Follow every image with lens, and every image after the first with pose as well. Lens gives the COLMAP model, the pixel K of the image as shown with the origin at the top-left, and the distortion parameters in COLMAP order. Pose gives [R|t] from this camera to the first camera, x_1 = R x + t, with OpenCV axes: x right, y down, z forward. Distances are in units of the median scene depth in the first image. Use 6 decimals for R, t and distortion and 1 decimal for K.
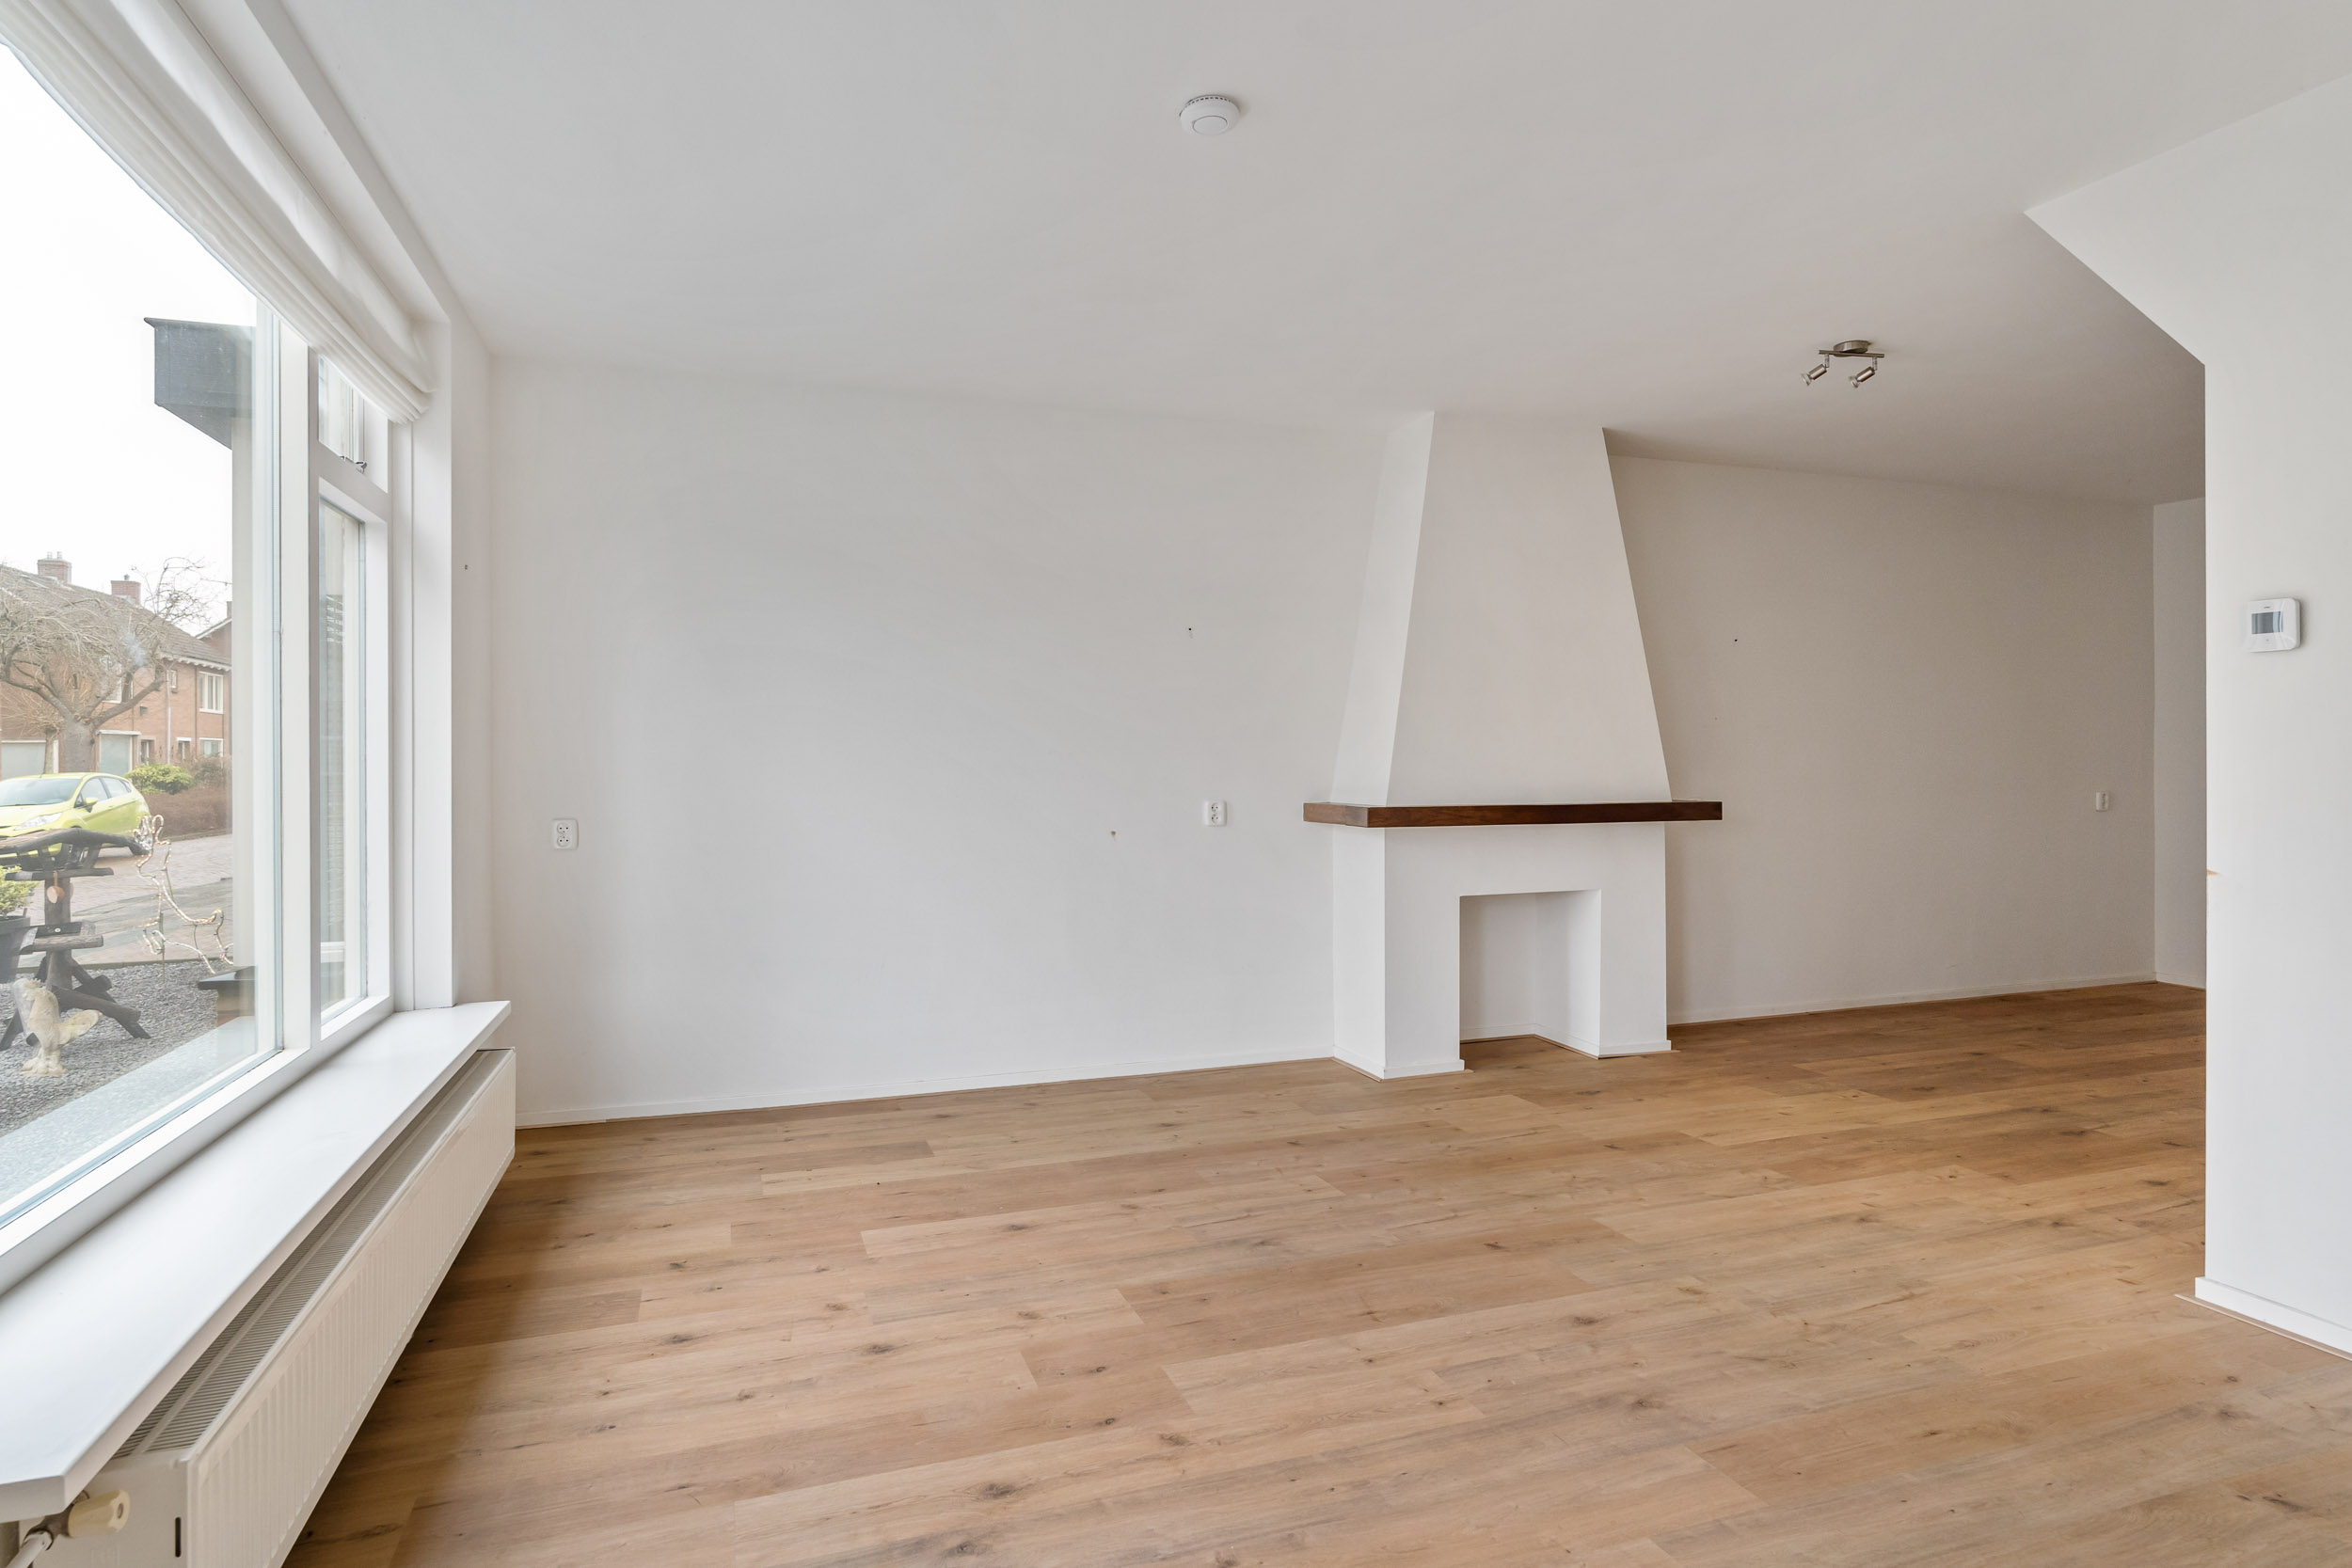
lens RADIAL K [[1298.1, 0, 1188.5], [0, 1298.1, 770.8], [0, 0, 1]] dist [0.004491, 0.002574]
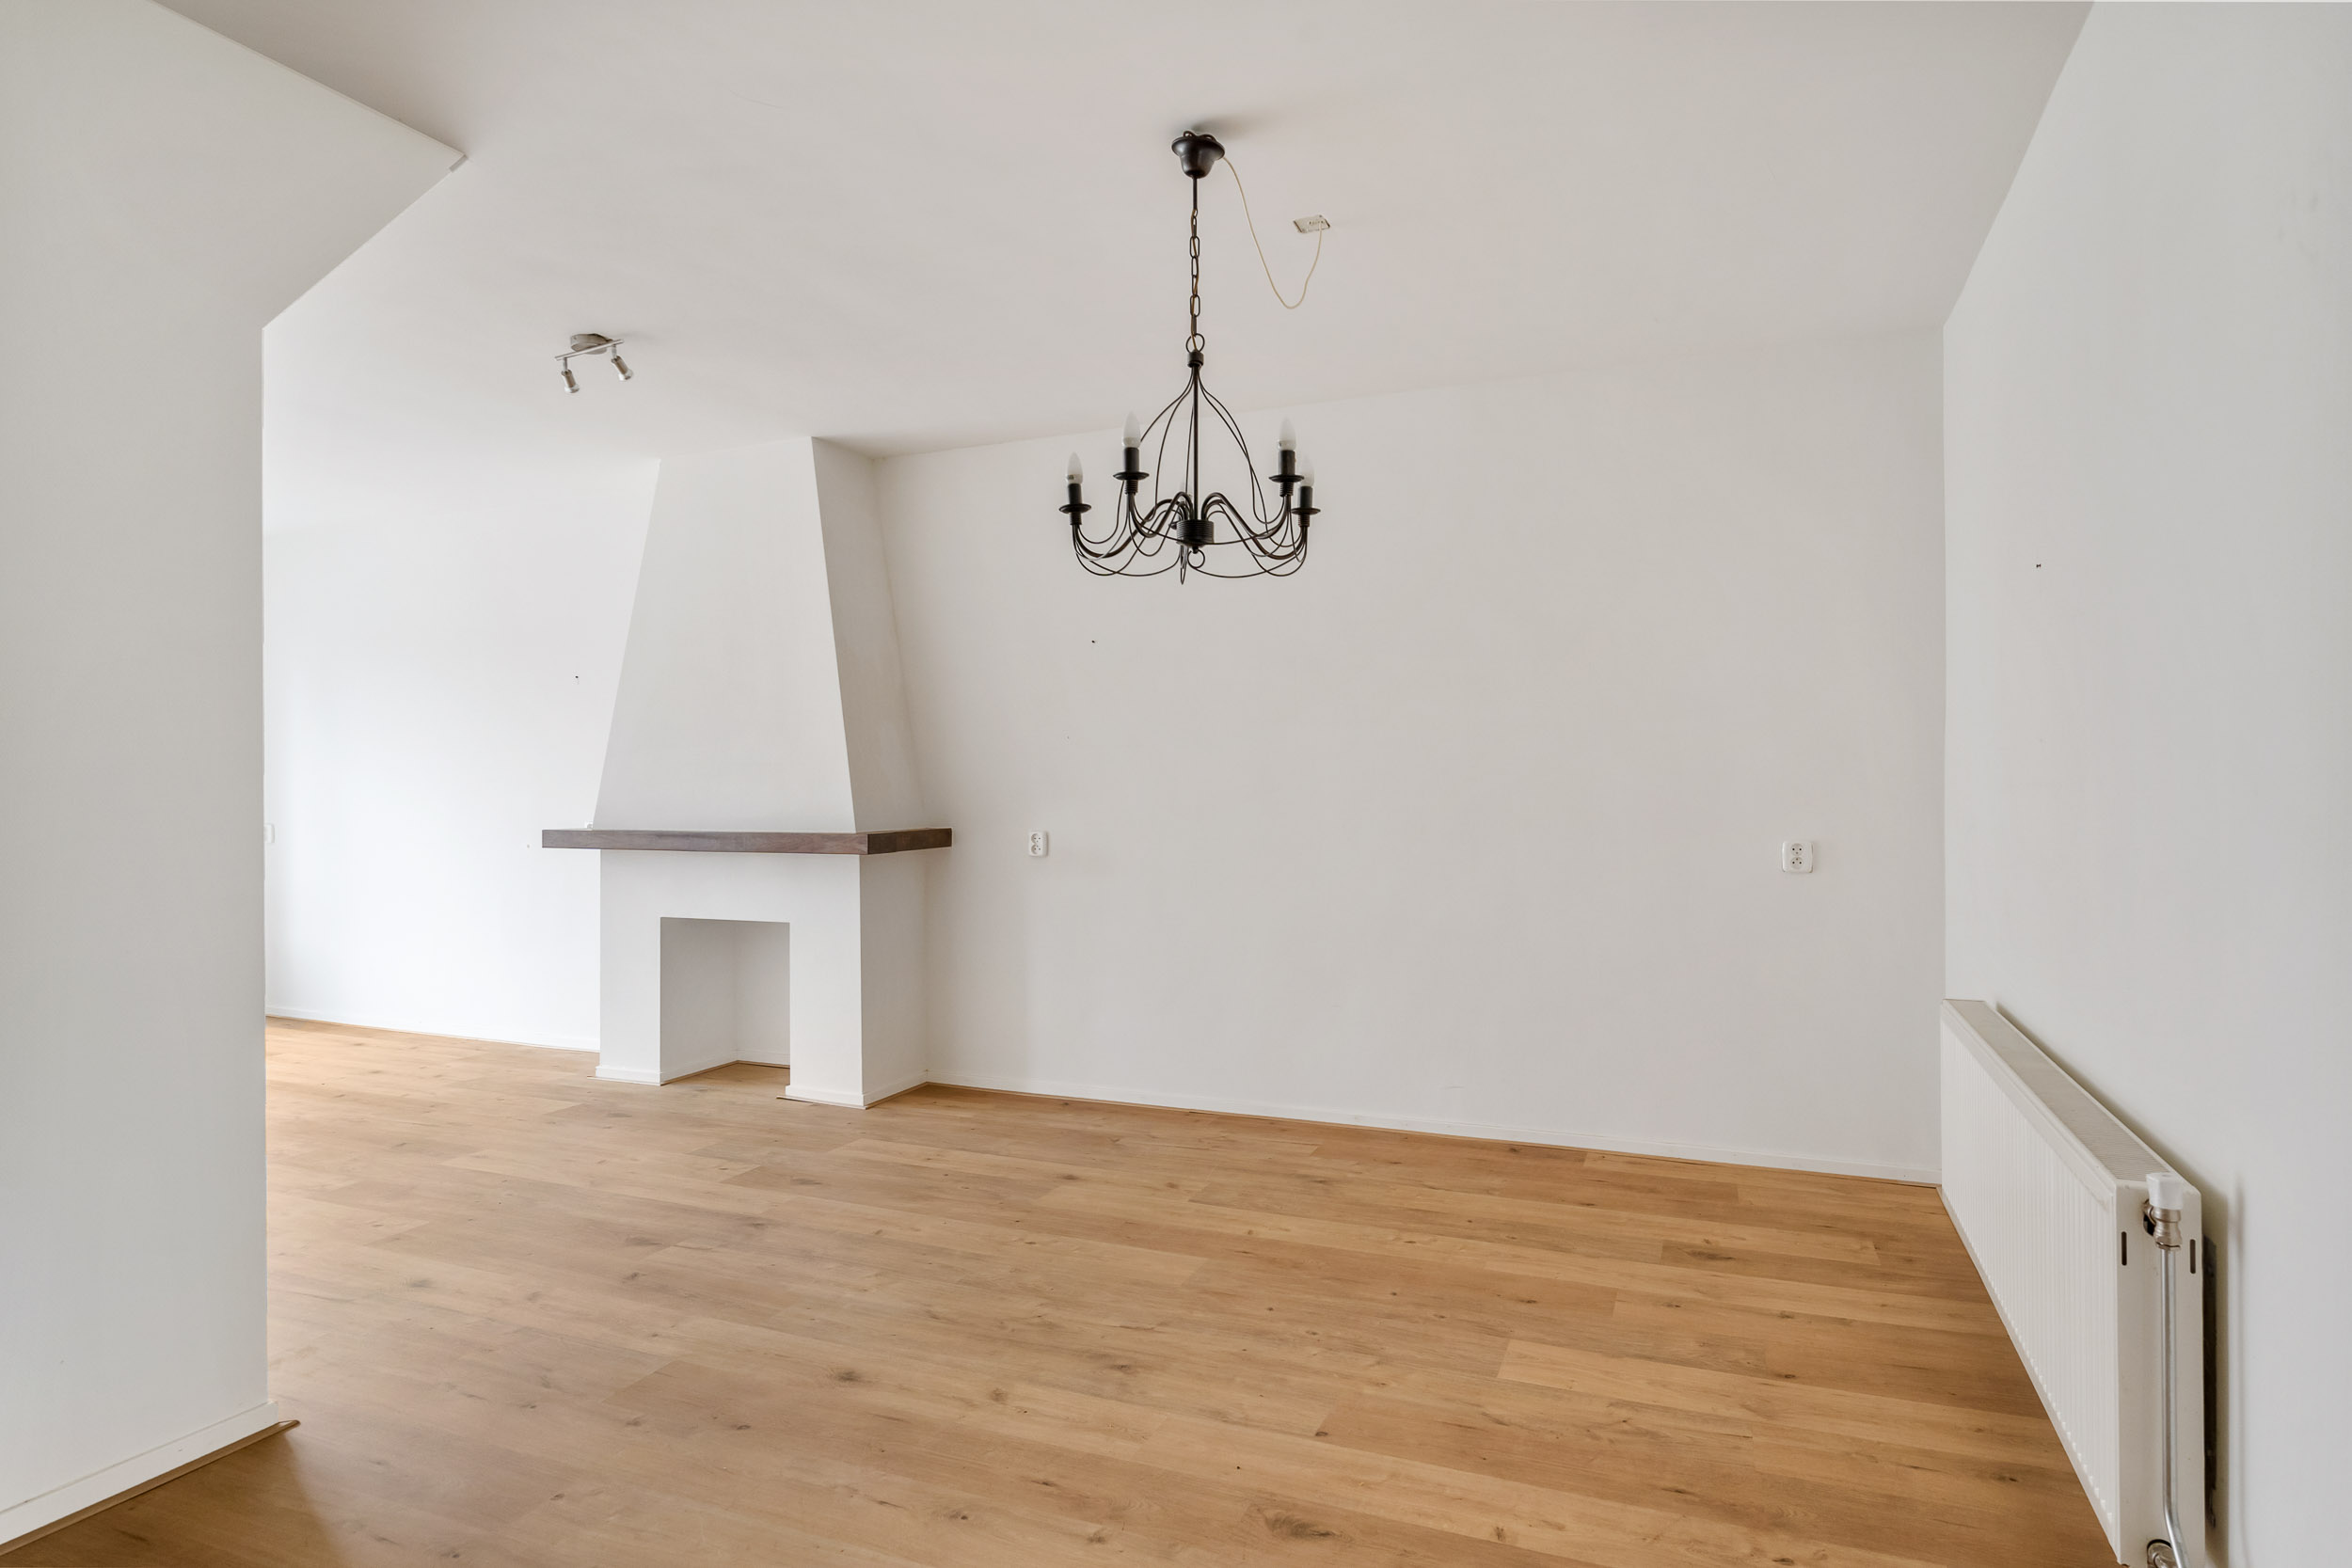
lens RADIAL K [[1233.6, 0, 1184.4], [0, 1233.6, 793.7], [0, 0, 1]] dist [-0.012946, 0.001435]
pose [[0.729515, -0.010102, -0.683890, 1.138421], [0.001724, 0.999915, -0.012930, 0.007529], [0.683962, 0.008253, 0.729471, 0.524476]]
